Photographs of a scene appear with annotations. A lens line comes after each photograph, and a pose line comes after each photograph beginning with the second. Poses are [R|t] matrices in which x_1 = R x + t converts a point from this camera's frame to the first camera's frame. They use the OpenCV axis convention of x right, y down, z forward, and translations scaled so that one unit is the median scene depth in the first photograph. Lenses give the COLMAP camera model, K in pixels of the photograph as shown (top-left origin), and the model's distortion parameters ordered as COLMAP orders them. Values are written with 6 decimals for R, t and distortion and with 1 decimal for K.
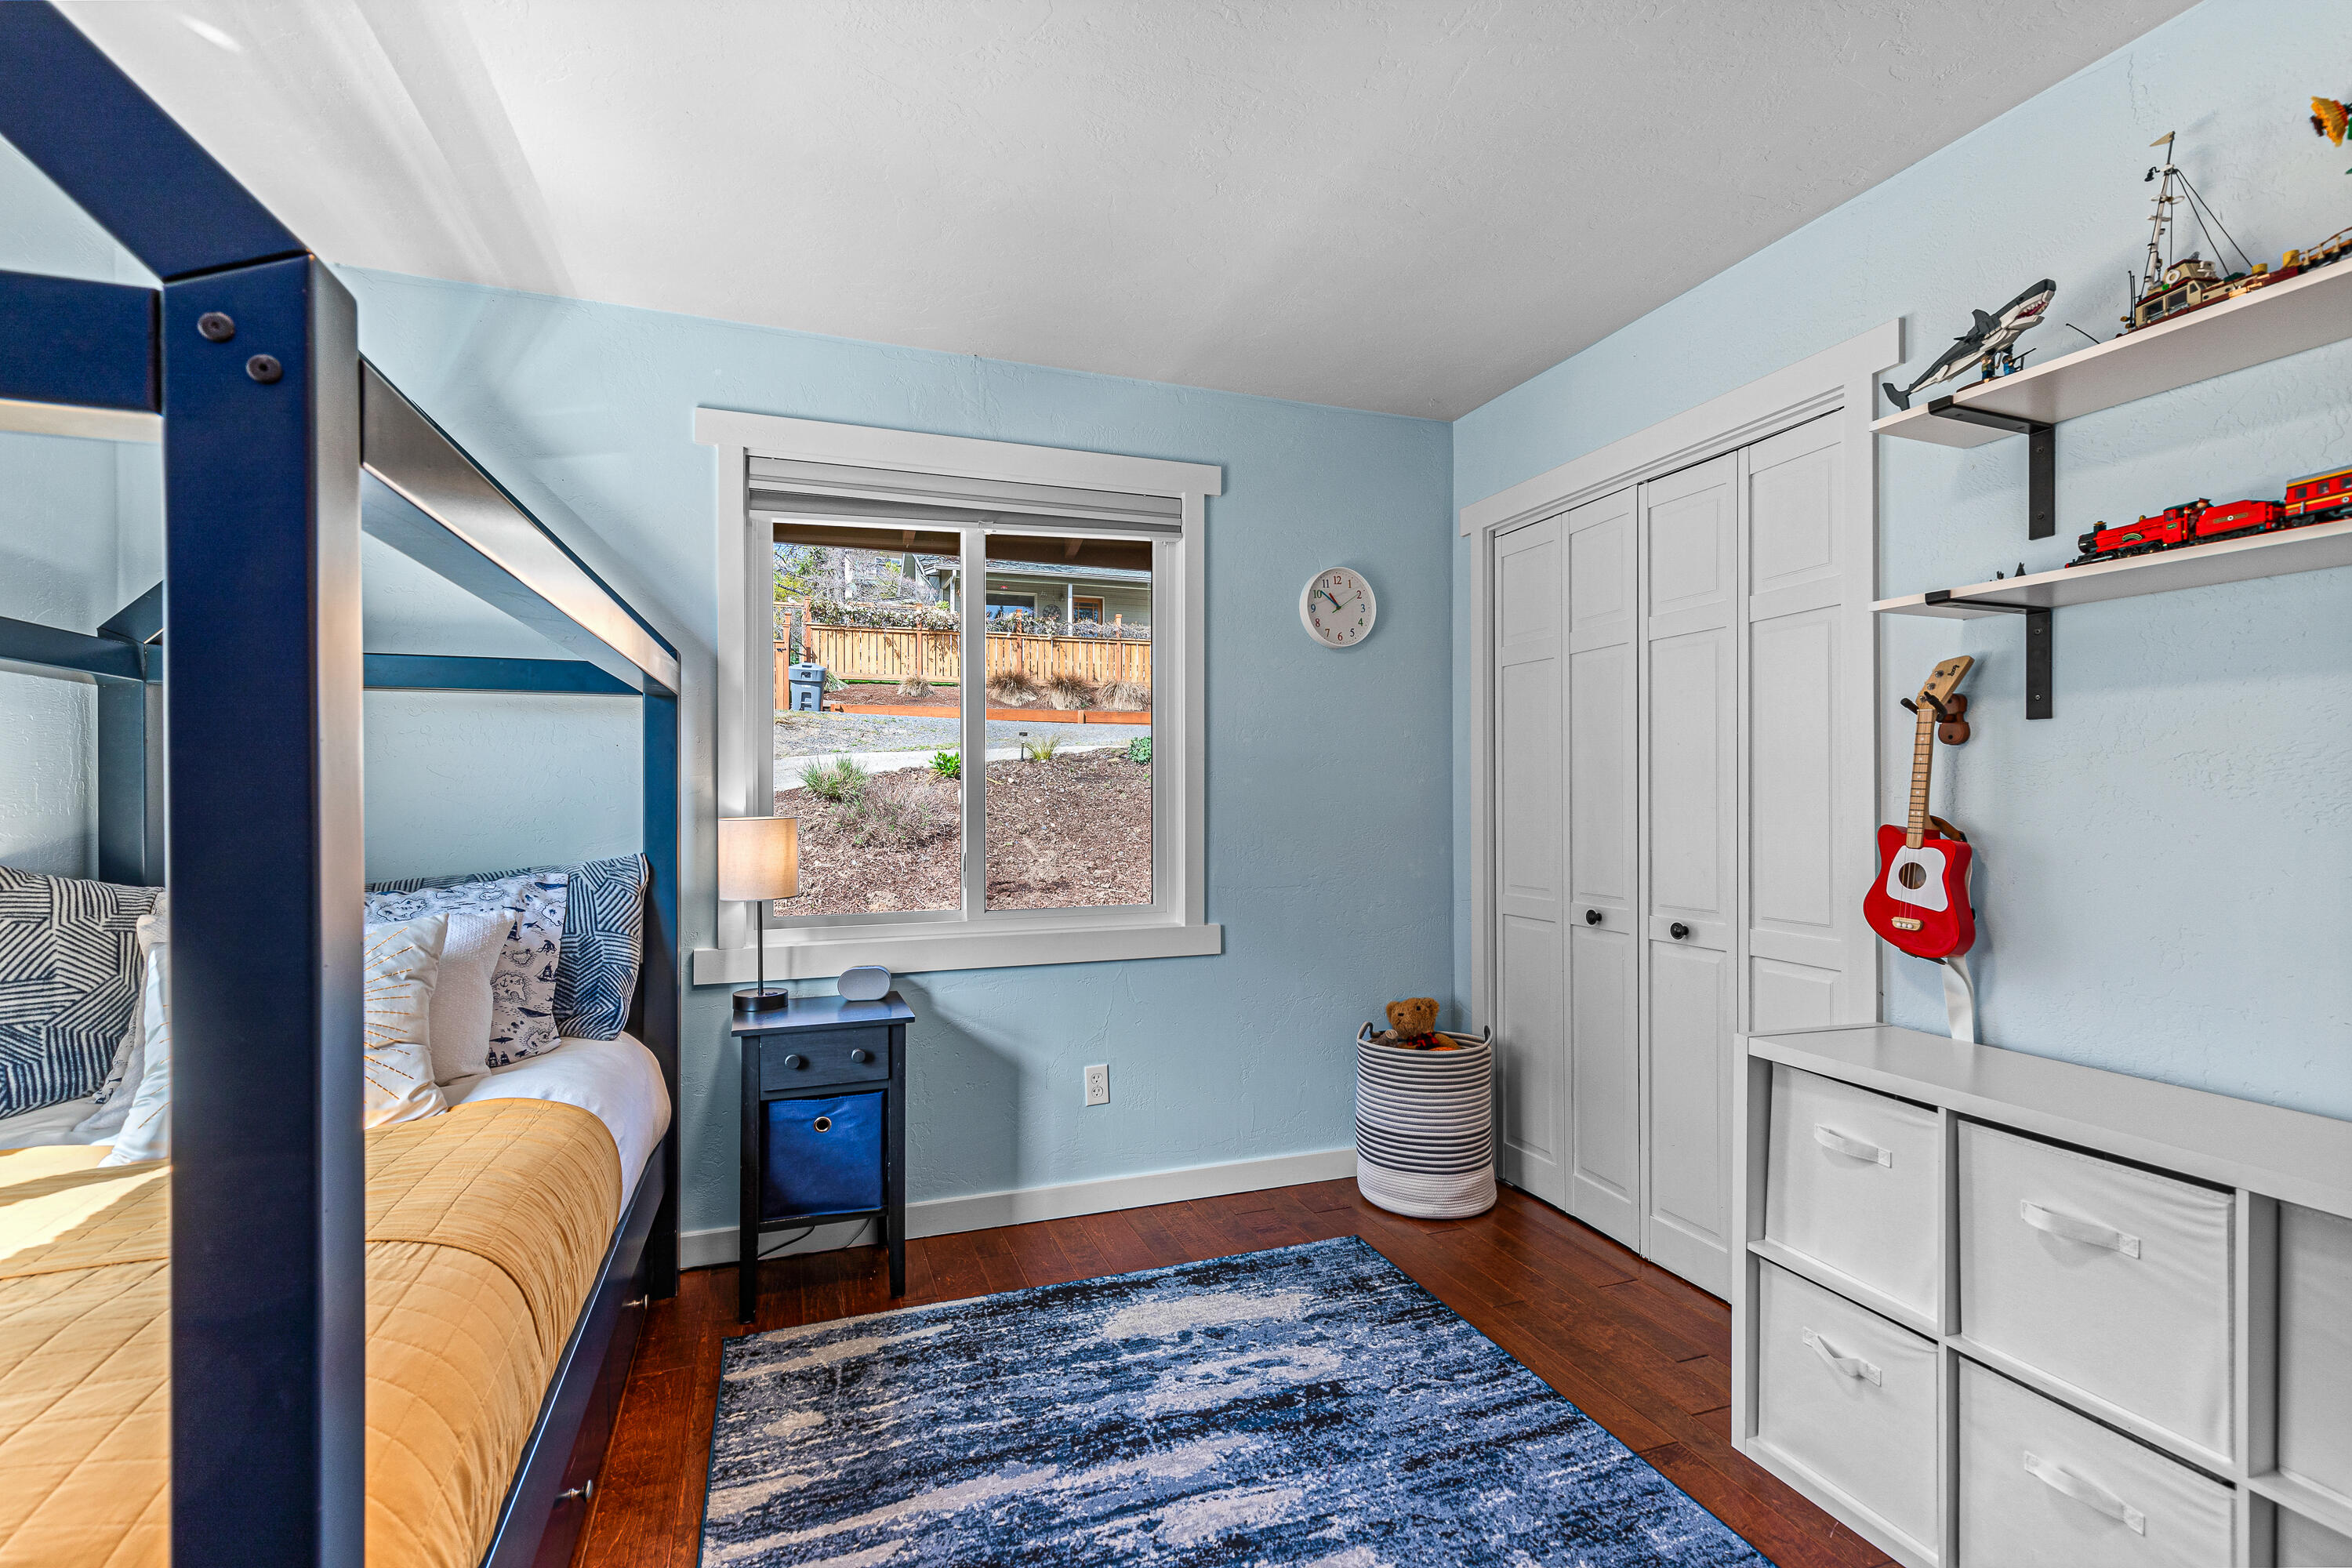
lens RADIAL K [[1065.0, 0, 1182.1], [0, 1065.0, 787.9], [0, 0, 1]] dist [0.010275, -0.002431]
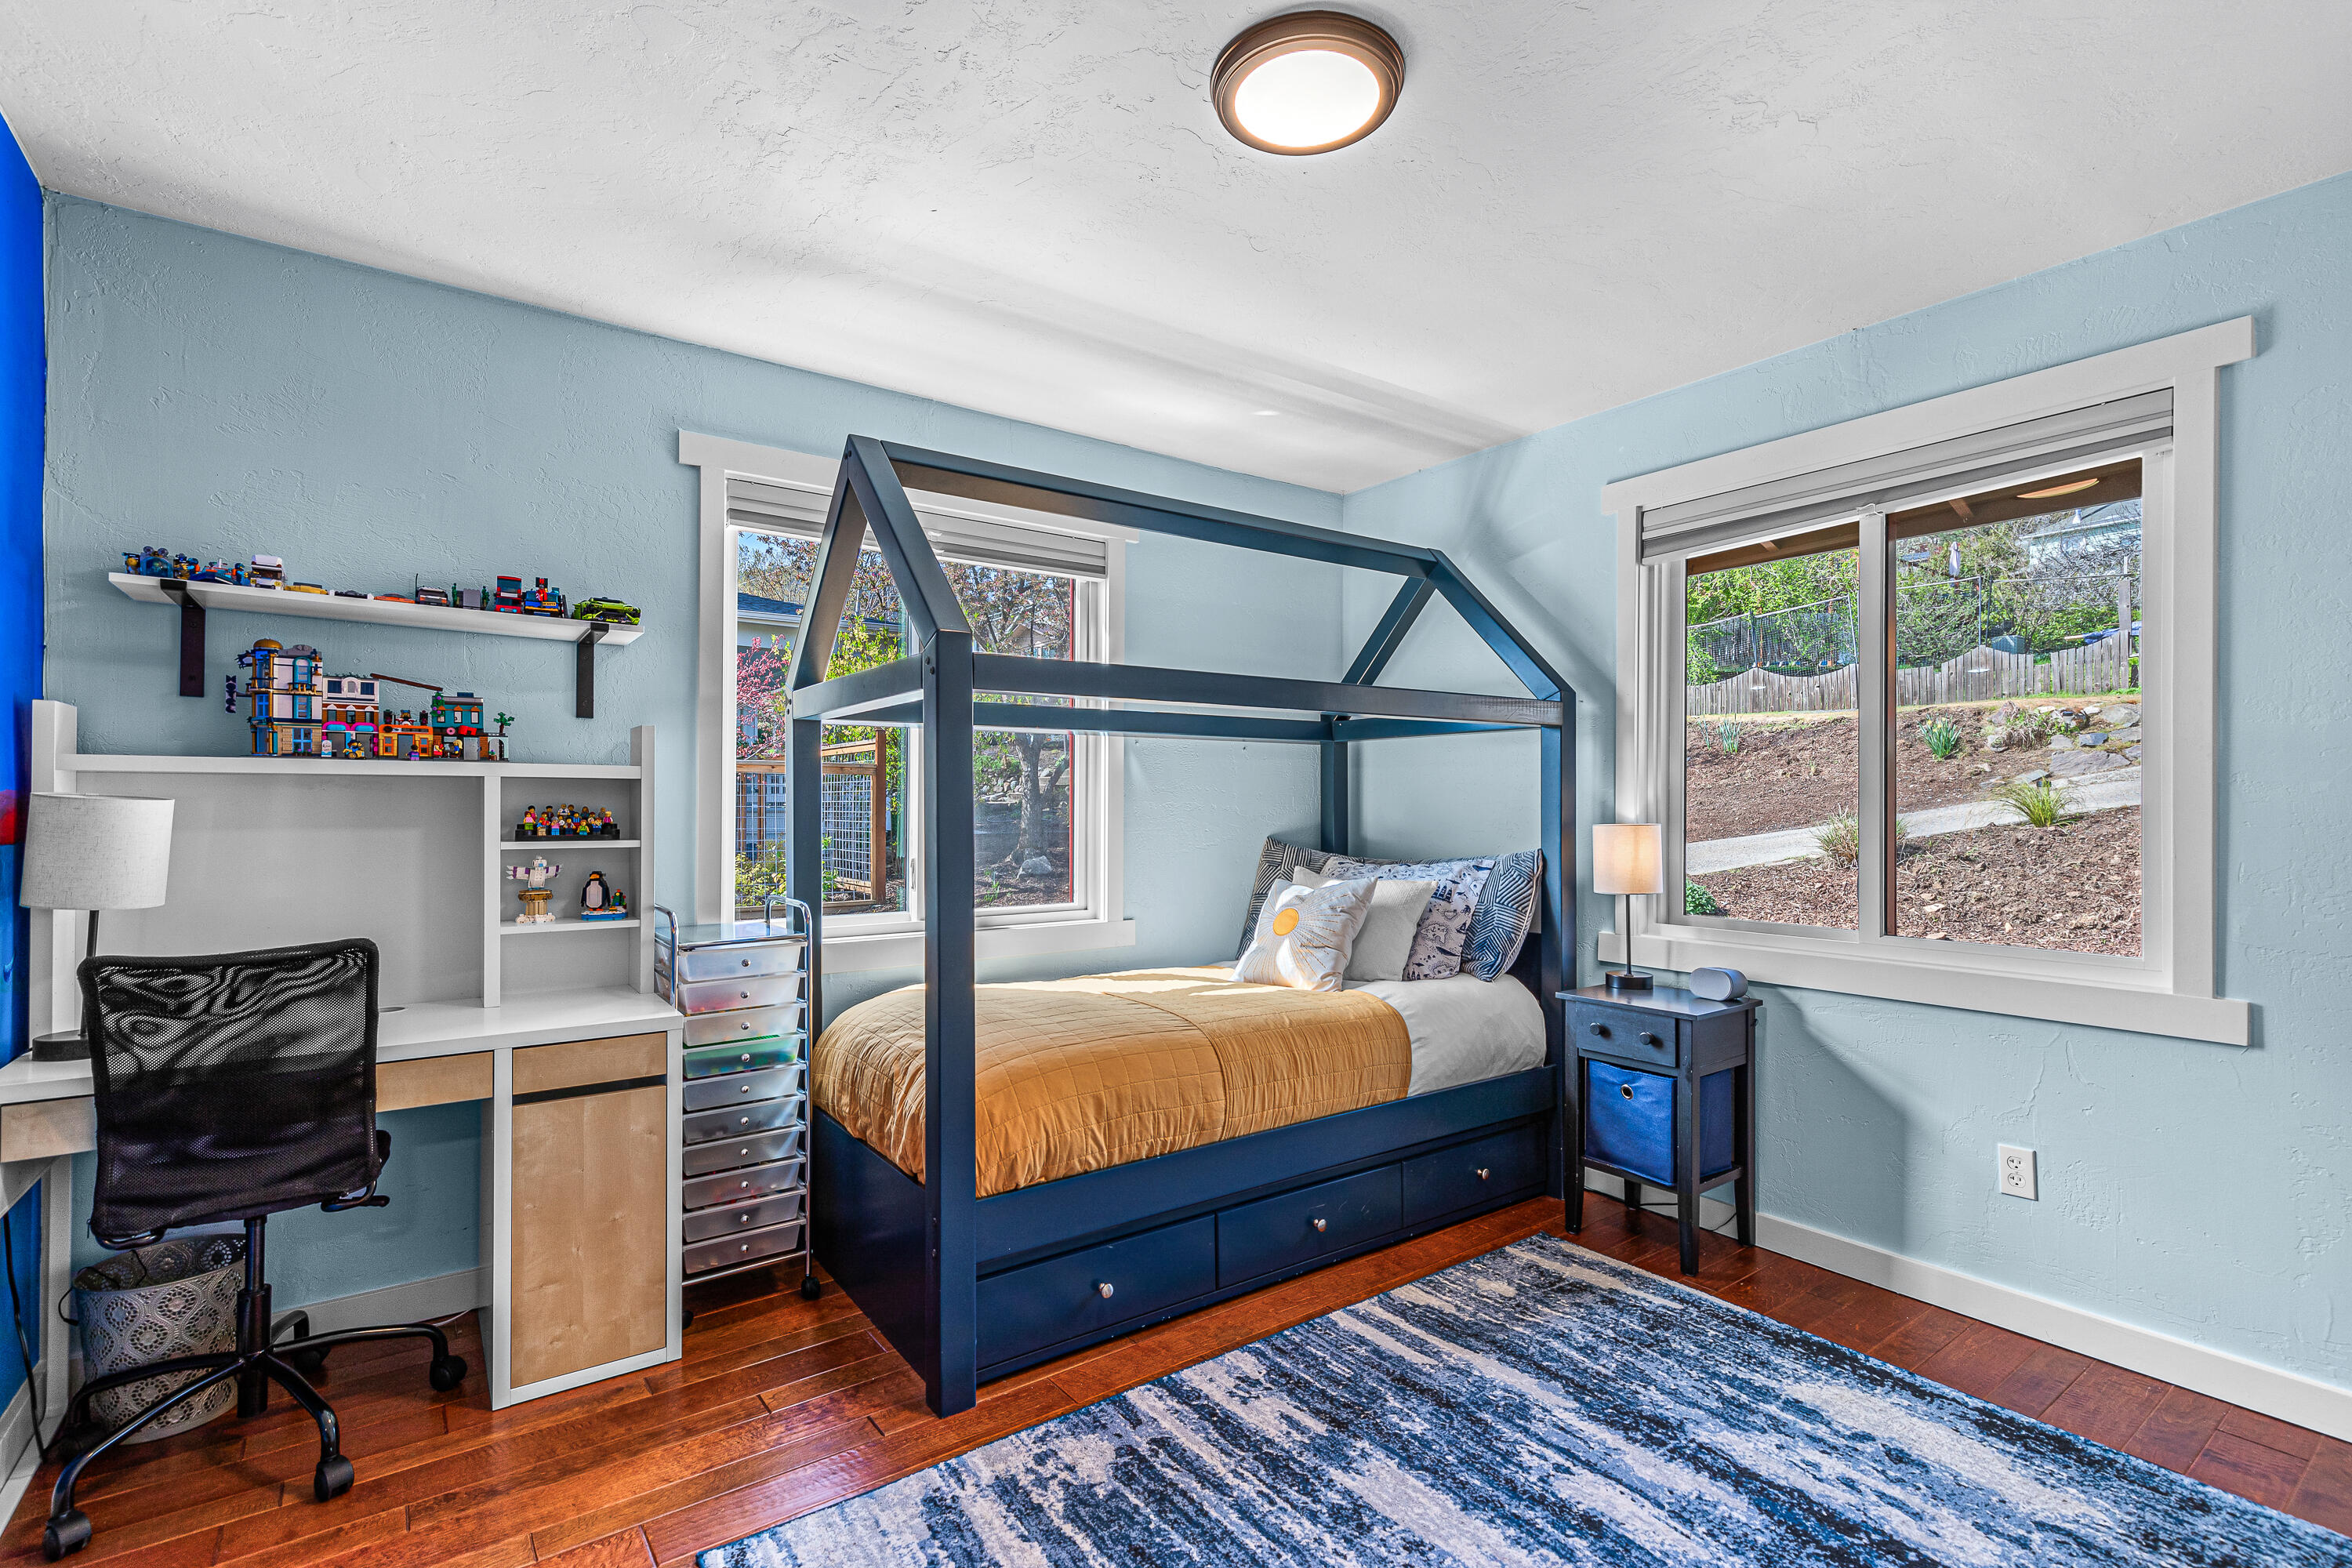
lens RADIAL K [[1065.0, 0, 1175.8], [0, 1065.0, 795.6], [0, 0, 1]] dist [0.010275, -0.002431]
pose [[0.276408, -0.004810, -0.961028, 0.674807], [0.001578, 0.999988, -0.004551, 0.001517], [0.961039, -0.000258, 0.276412, 0.231057]]
